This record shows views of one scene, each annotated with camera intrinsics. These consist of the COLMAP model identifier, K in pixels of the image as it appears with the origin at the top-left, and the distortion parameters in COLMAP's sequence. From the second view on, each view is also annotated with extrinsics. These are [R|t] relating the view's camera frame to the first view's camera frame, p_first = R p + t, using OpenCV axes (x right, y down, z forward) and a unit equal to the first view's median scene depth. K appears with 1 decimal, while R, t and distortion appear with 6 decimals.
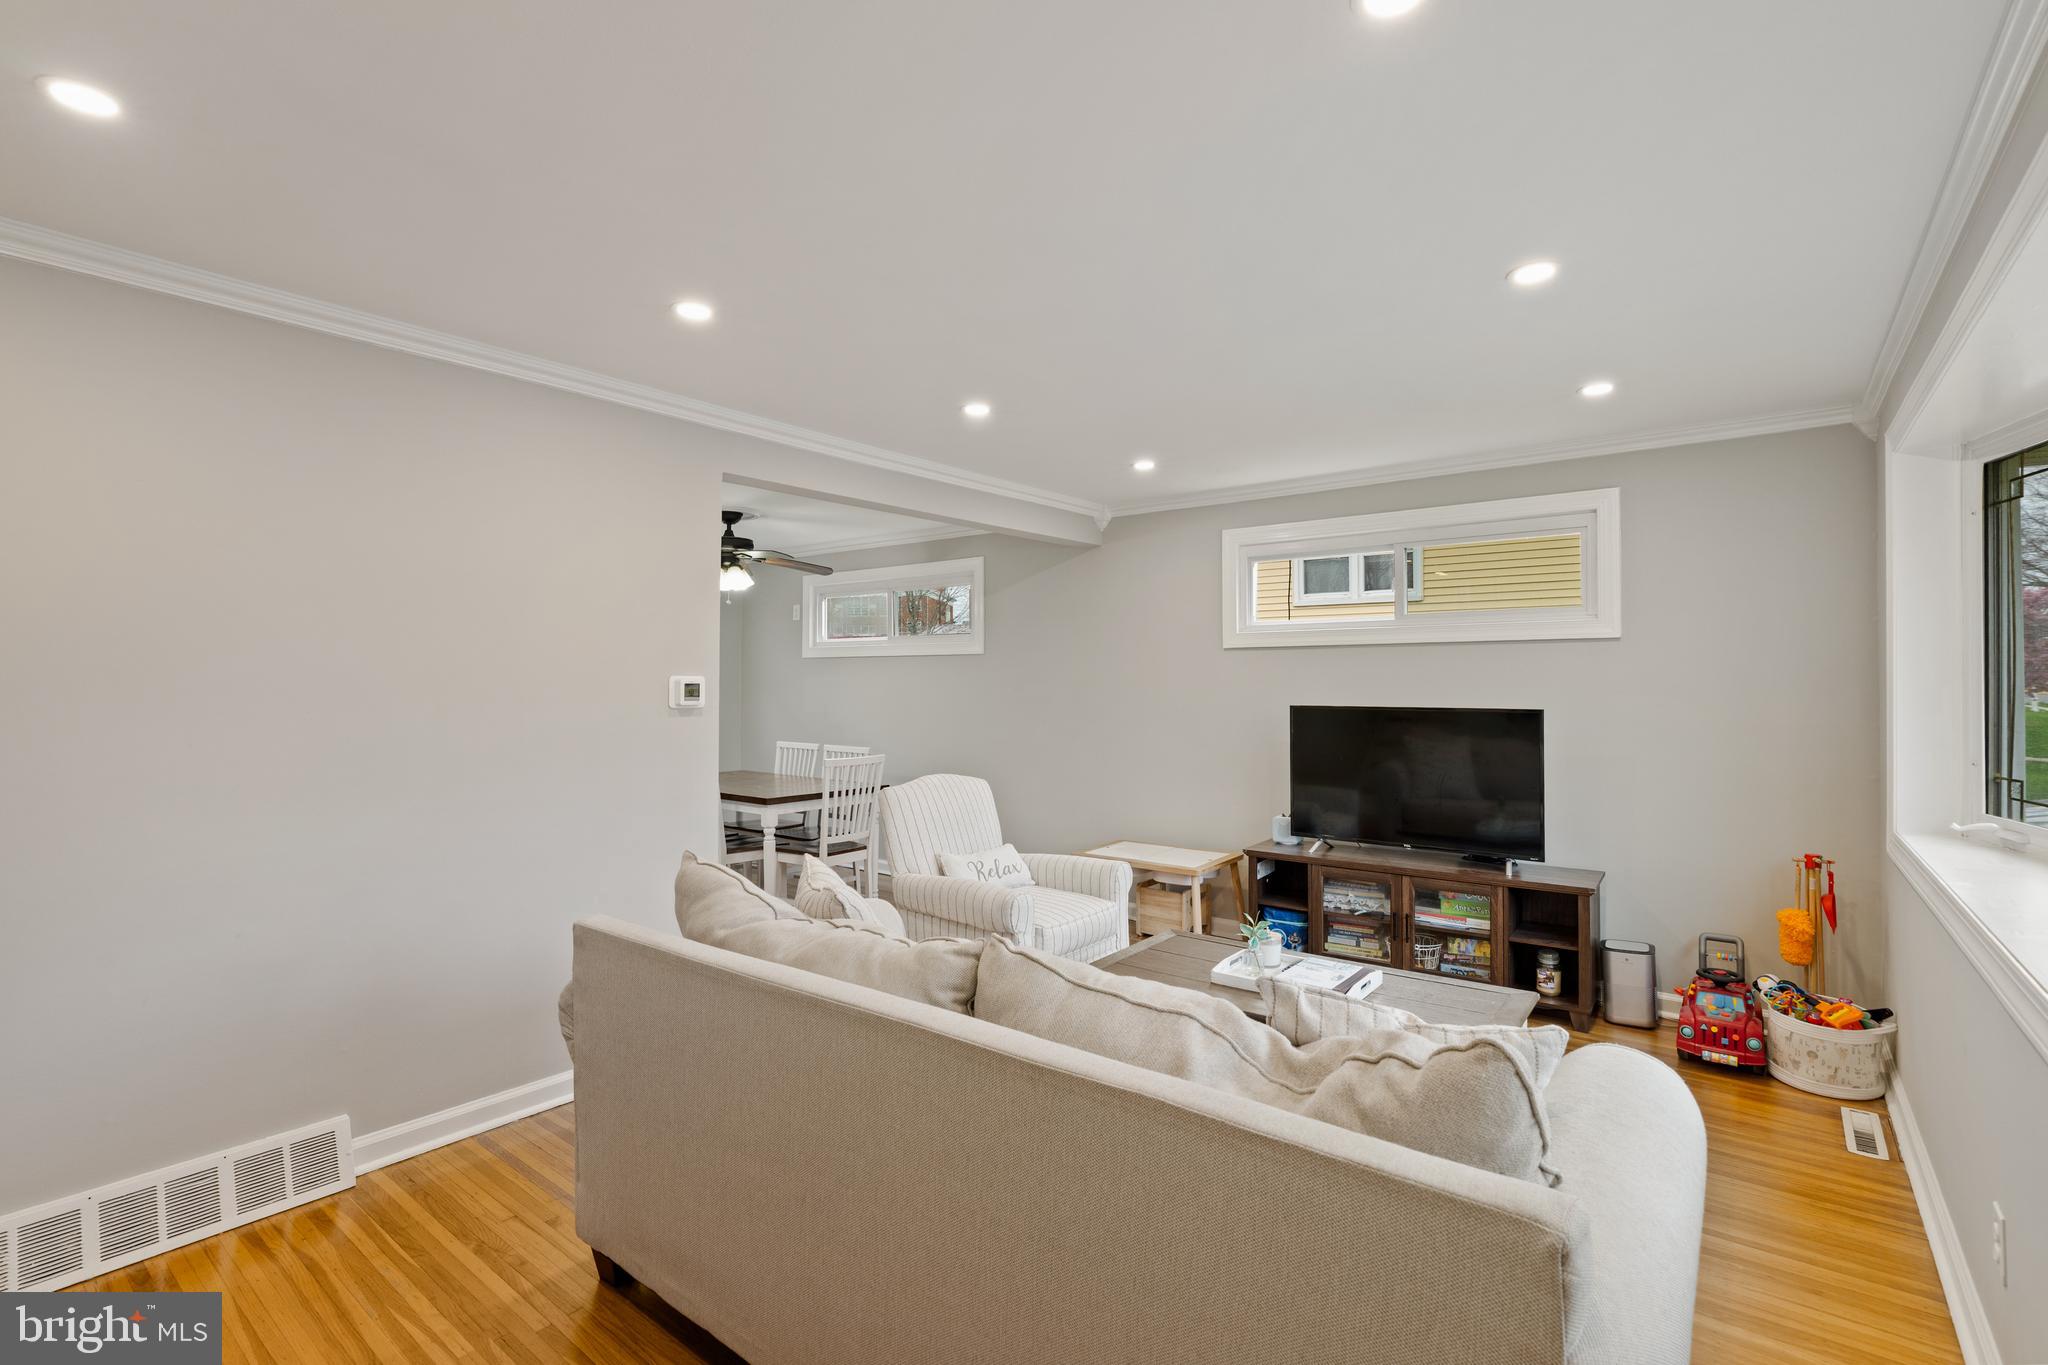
lens RADIAL K [[933.1, 0, 1016.1], [0, 933.1, 676.9], [0, 0, 1]] dist [-0.010466, 0.004087]
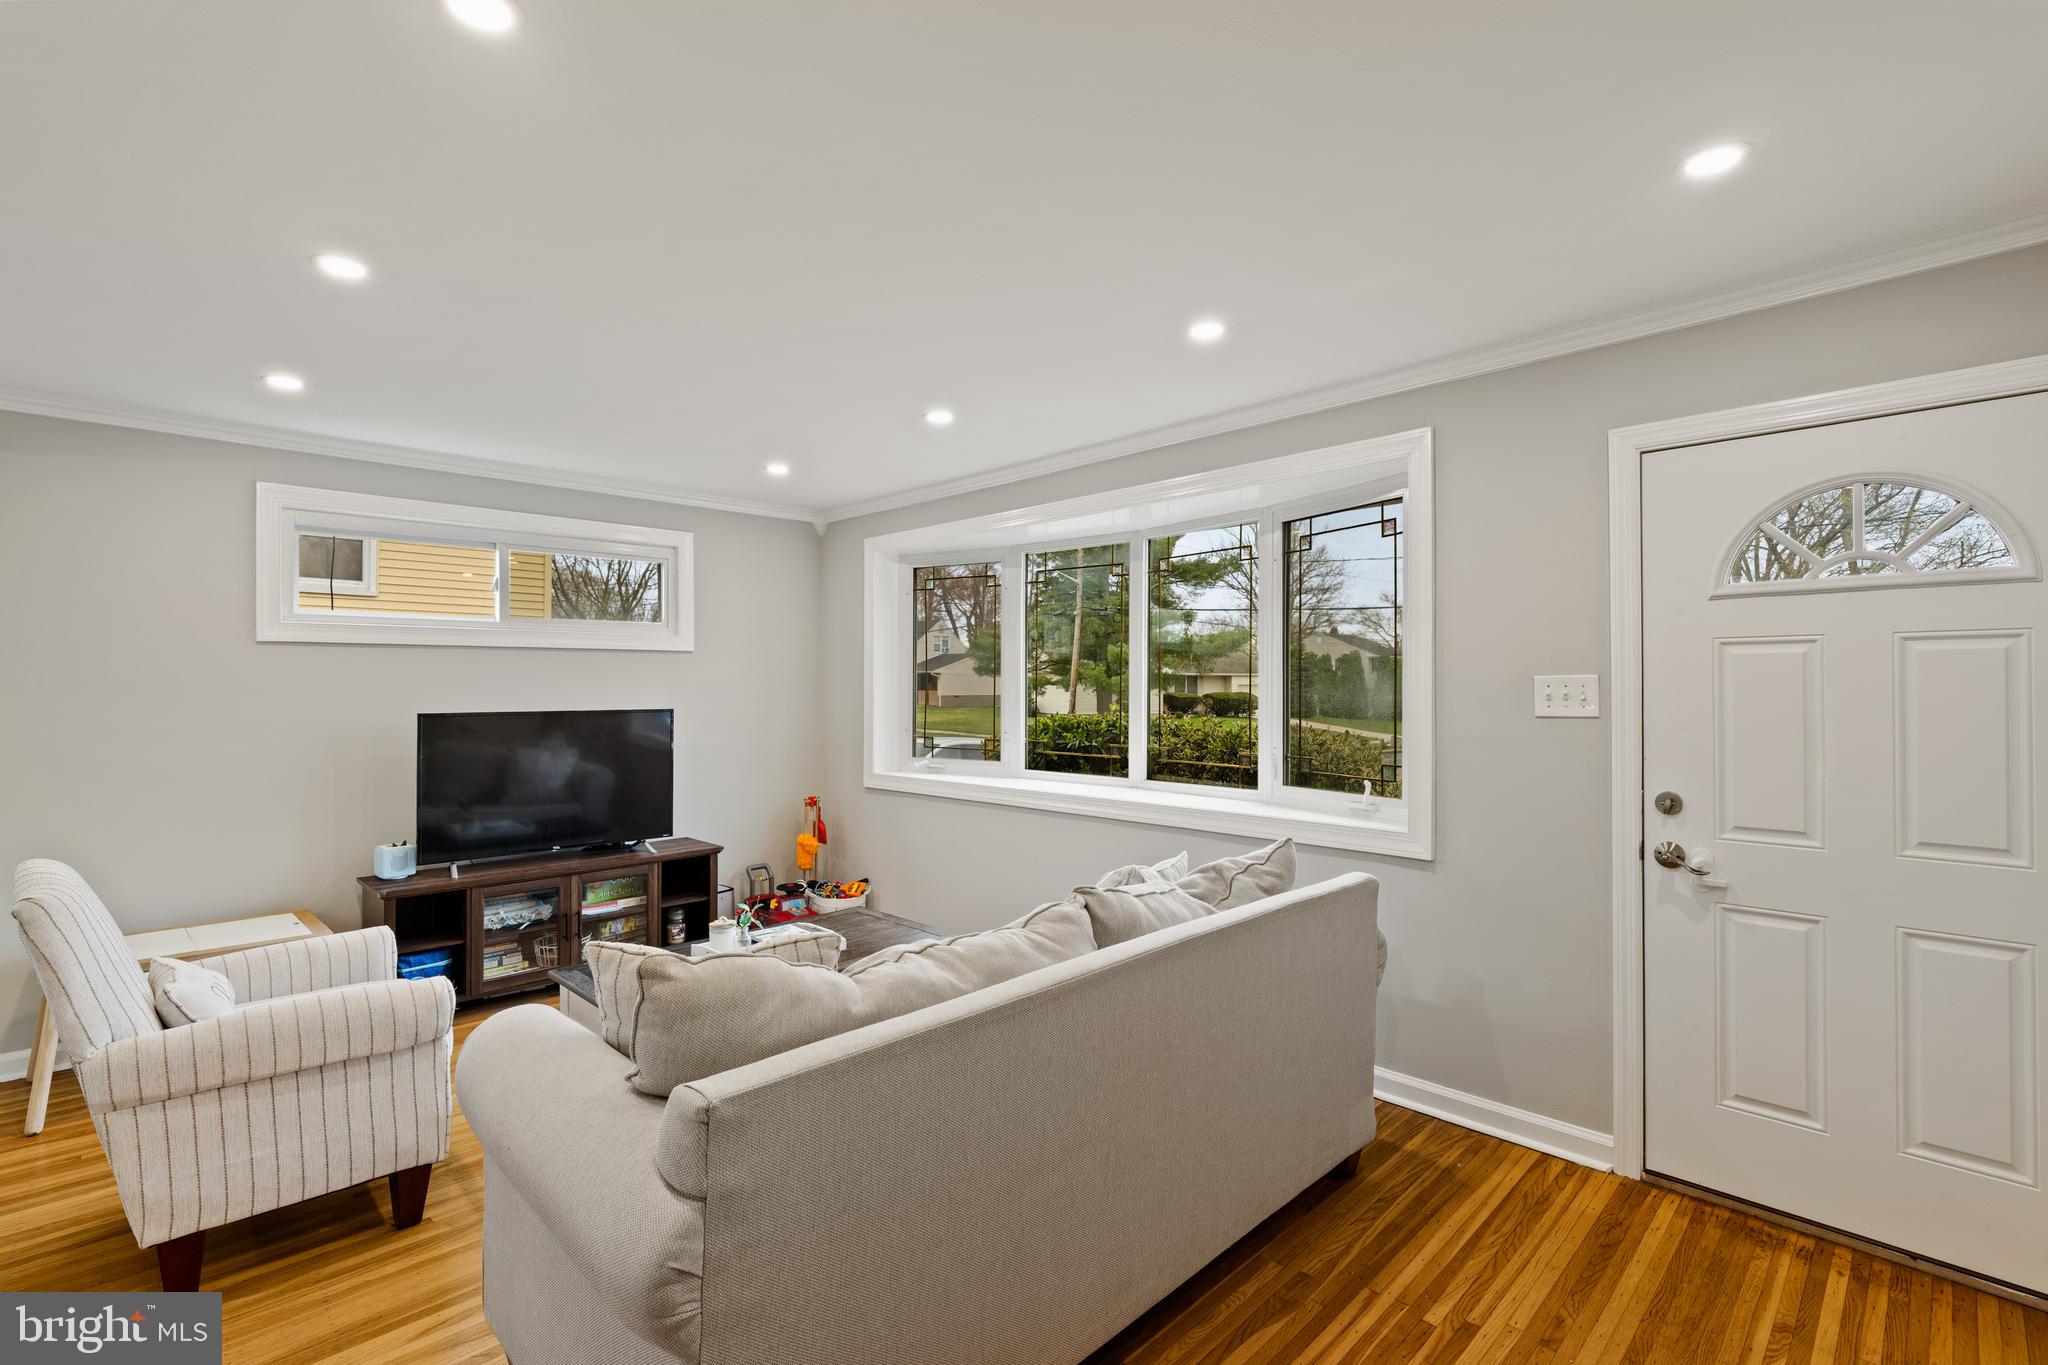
lens RADIAL K [[933.1, 0, 1022.0], [0, 933.1, 681.5], [0, 0, 1]] dist [-0.010466, 0.004087]
pose [[0.127961, 0.006801, 0.991756, -0.495087], [-0.005317, 0.999967, -0.006171, 0.003984], [-0.991765, -0.004484, 0.127993, 0.349831]]
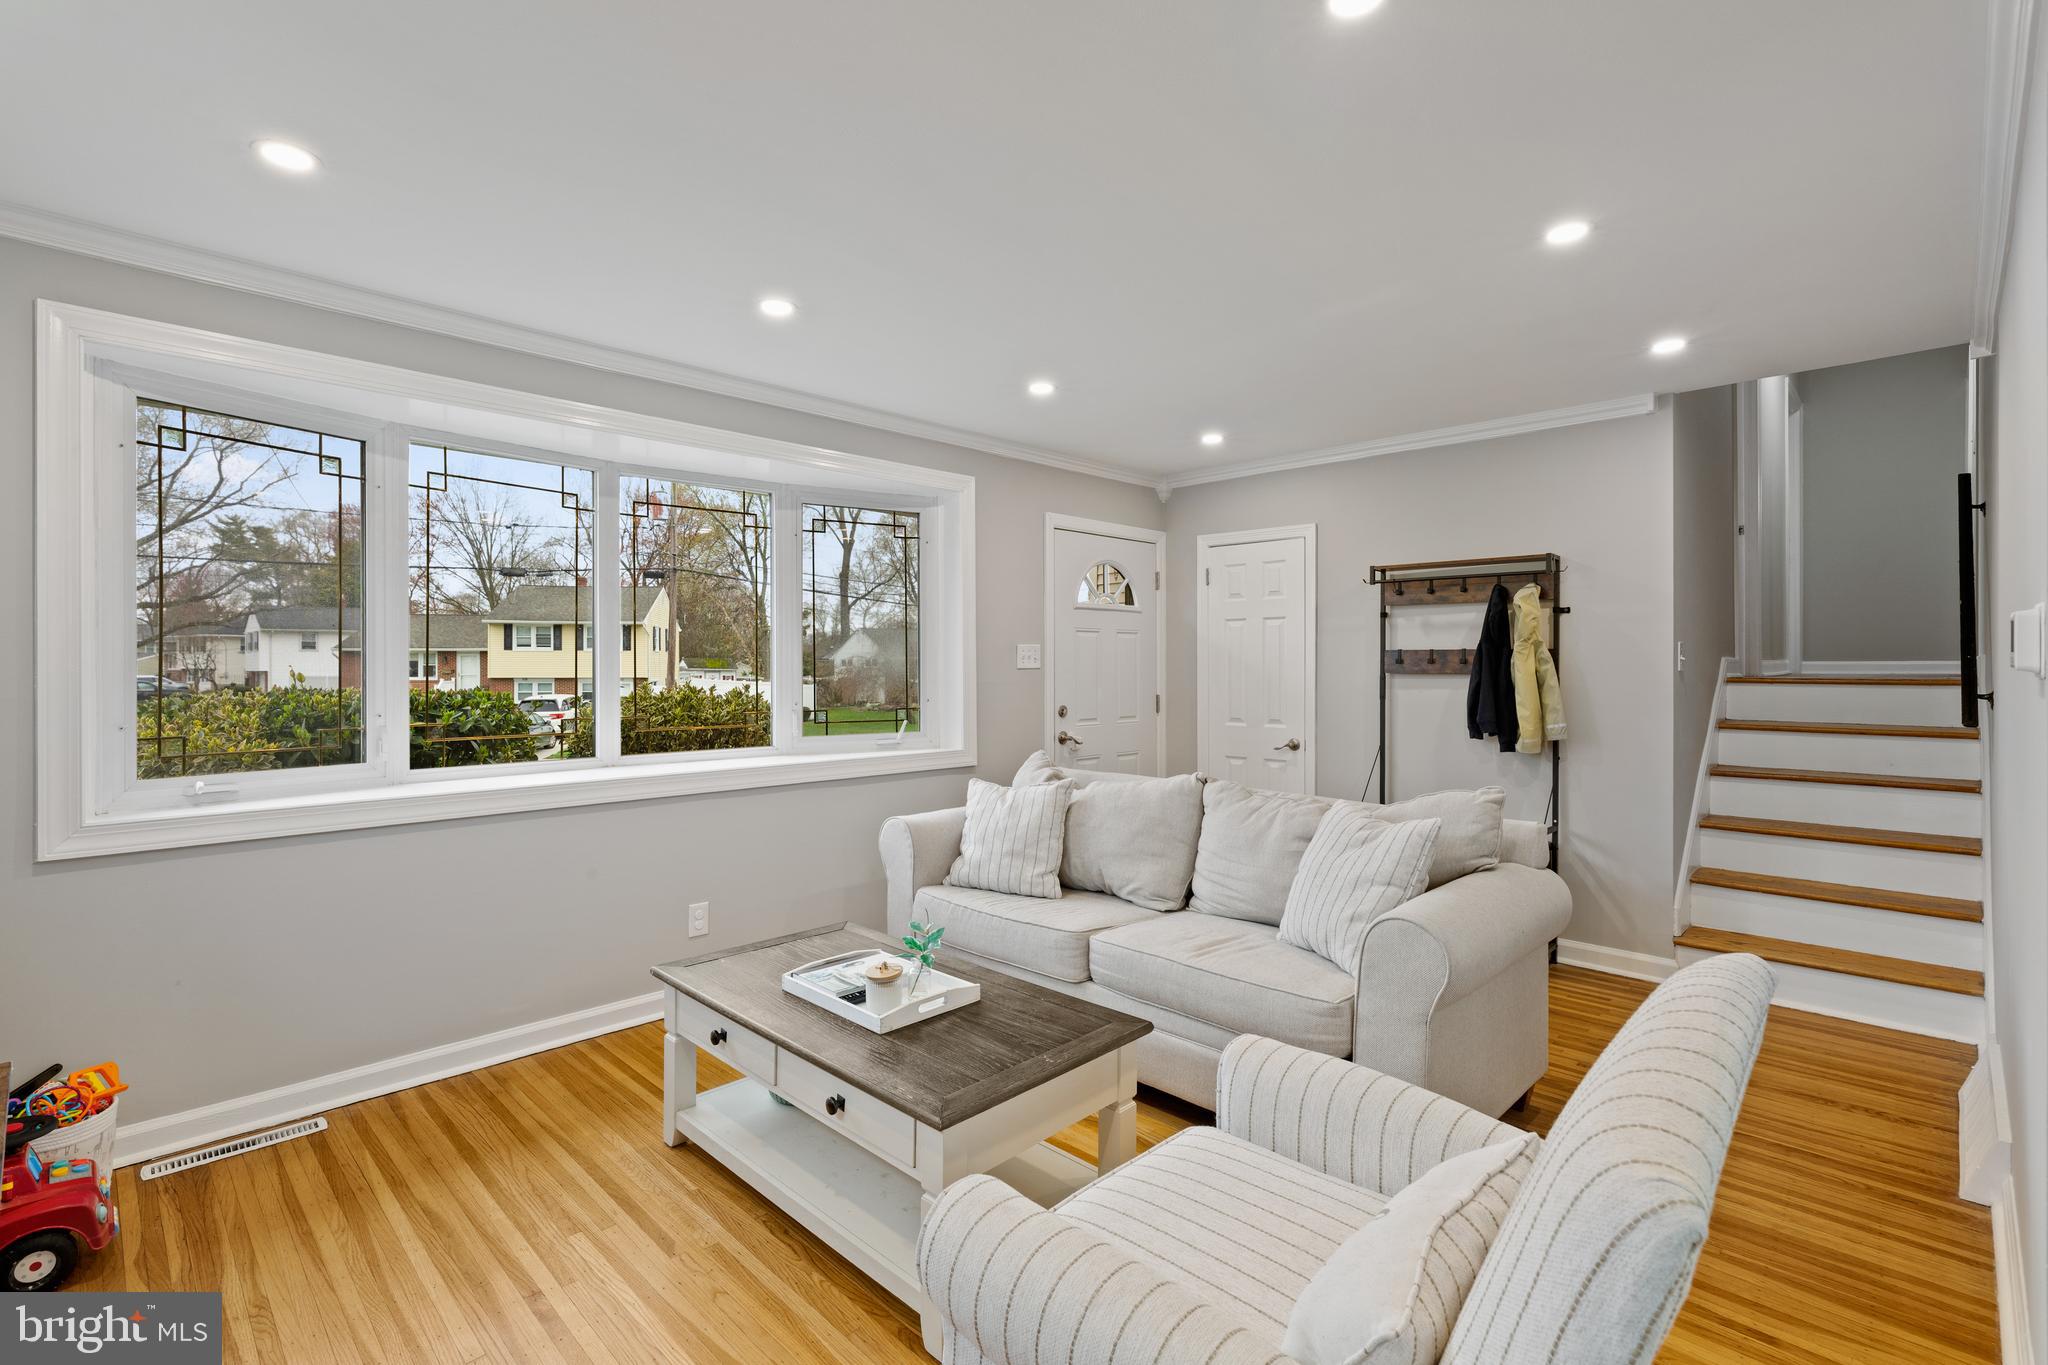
lens RADIAL K [[933.1, 0, 1018.3], [0, 933.1, 668.5], [0, 0, 1]] dist [-0.010466, 0.004087]
pose [[-0.993683, -0.000450, 0.112222, 0.054318], [-0.000611, 0.999999, -0.001404, 0.023419], [-0.112221, -0.001464, -0.993682, 1.155763]]
